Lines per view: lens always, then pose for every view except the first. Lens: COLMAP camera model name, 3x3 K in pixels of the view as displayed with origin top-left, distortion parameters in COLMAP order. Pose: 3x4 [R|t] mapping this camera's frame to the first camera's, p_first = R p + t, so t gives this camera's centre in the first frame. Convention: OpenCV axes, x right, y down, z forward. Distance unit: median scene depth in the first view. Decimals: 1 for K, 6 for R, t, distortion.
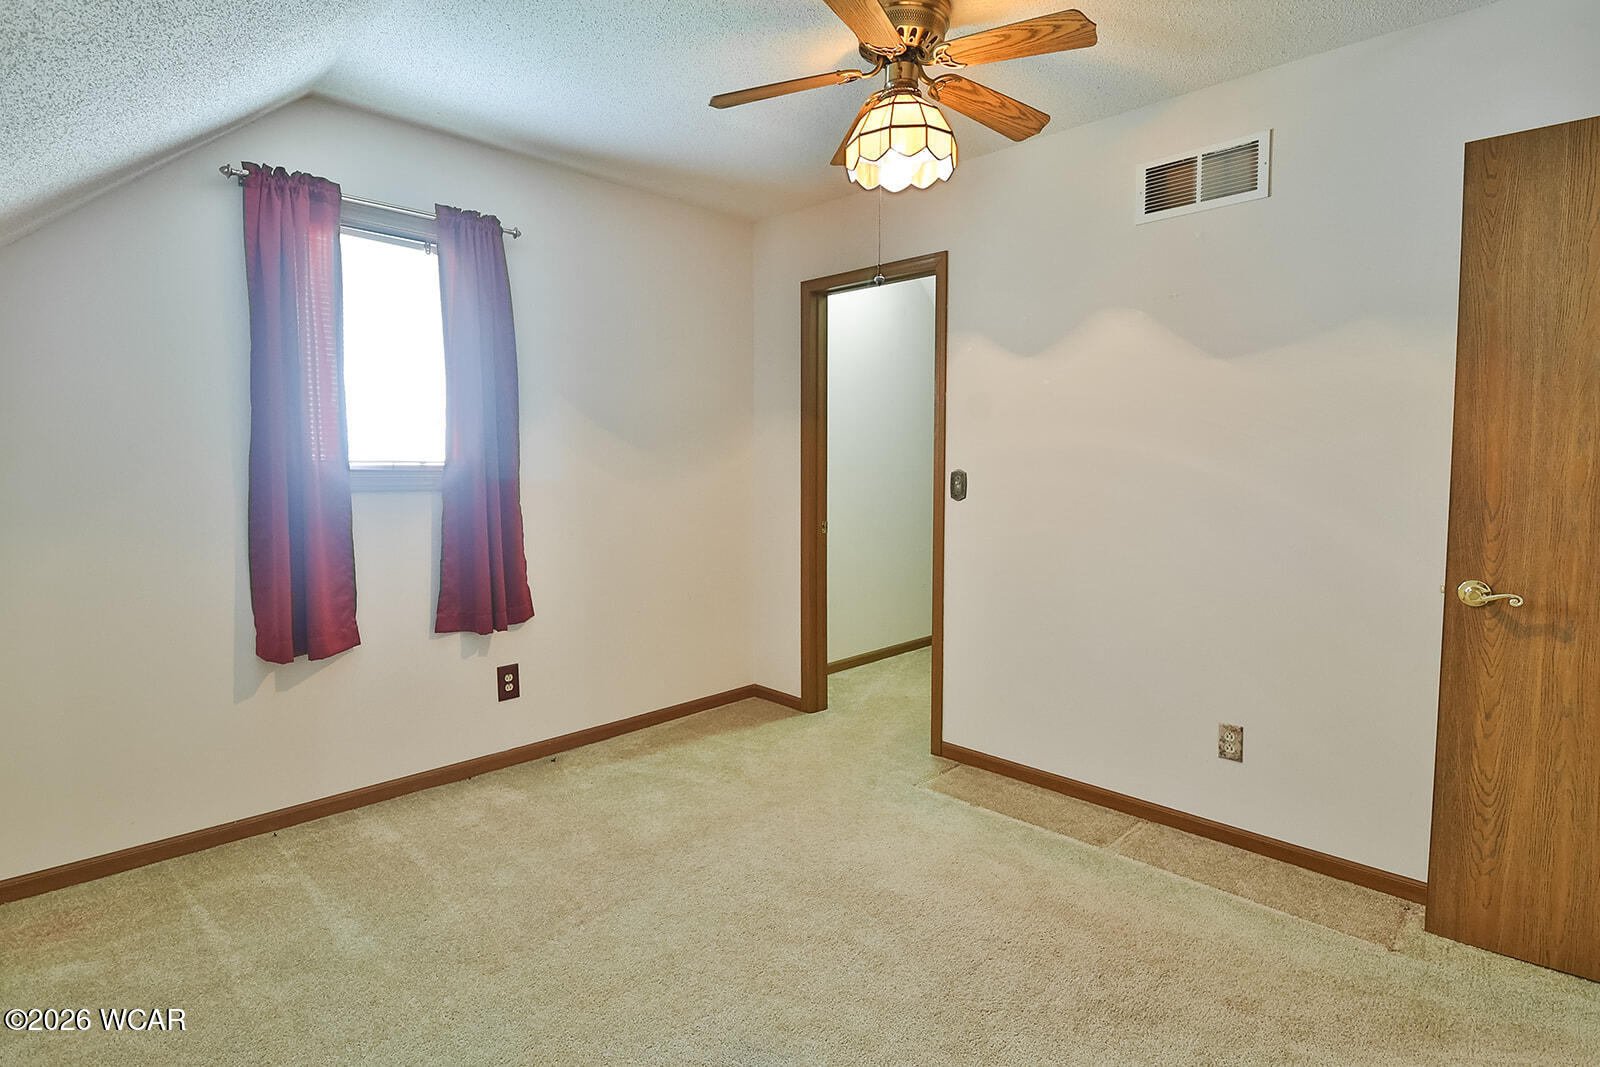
lens RADIAL K [[803.0, 0, 800.0], [0, 803.0, 533.5], [0, 0, 1]] dist [-0.000889, -0.000262]
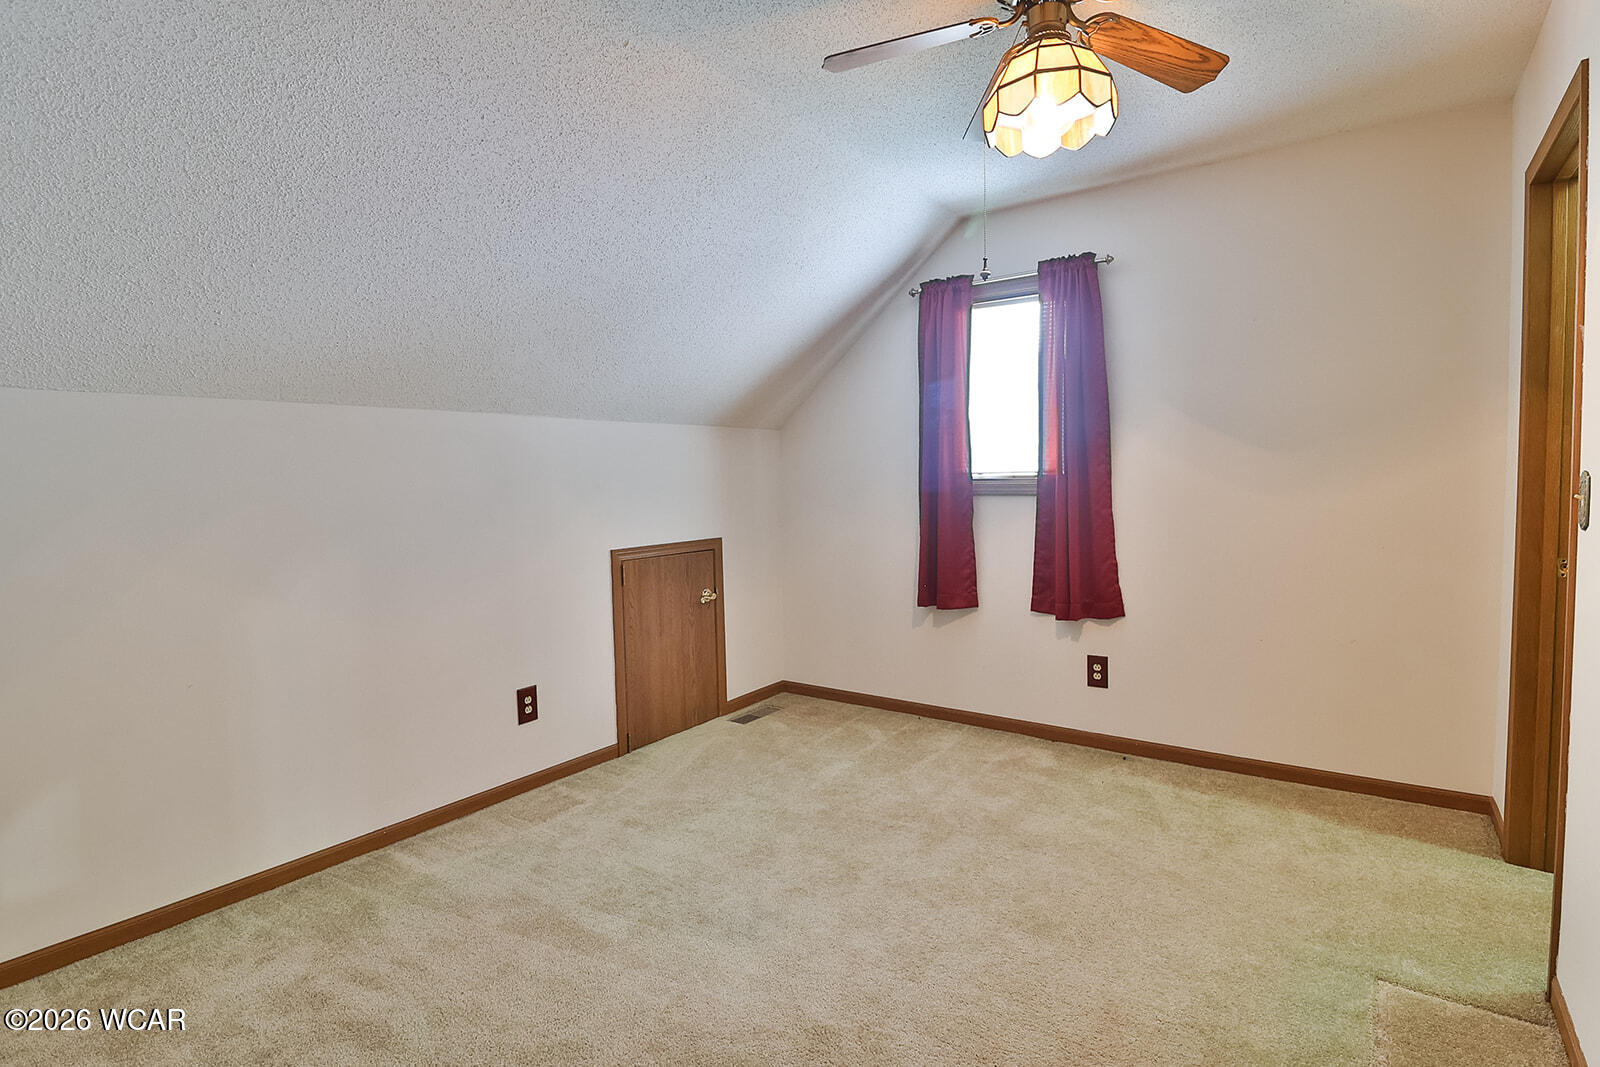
lens RADIAL K [[786.9, 0, 800.0], [0, 786.9, 533.5], [0, 0, 1]] dist [0.001162, 0.000191]
pose [[0.143558, 0.053982, -0.988168, 0.740851], [-0.069257, 0.996611, 0.044382, -0.024965], [0.987216, 0.062066, 0.146811, 0.510631]]
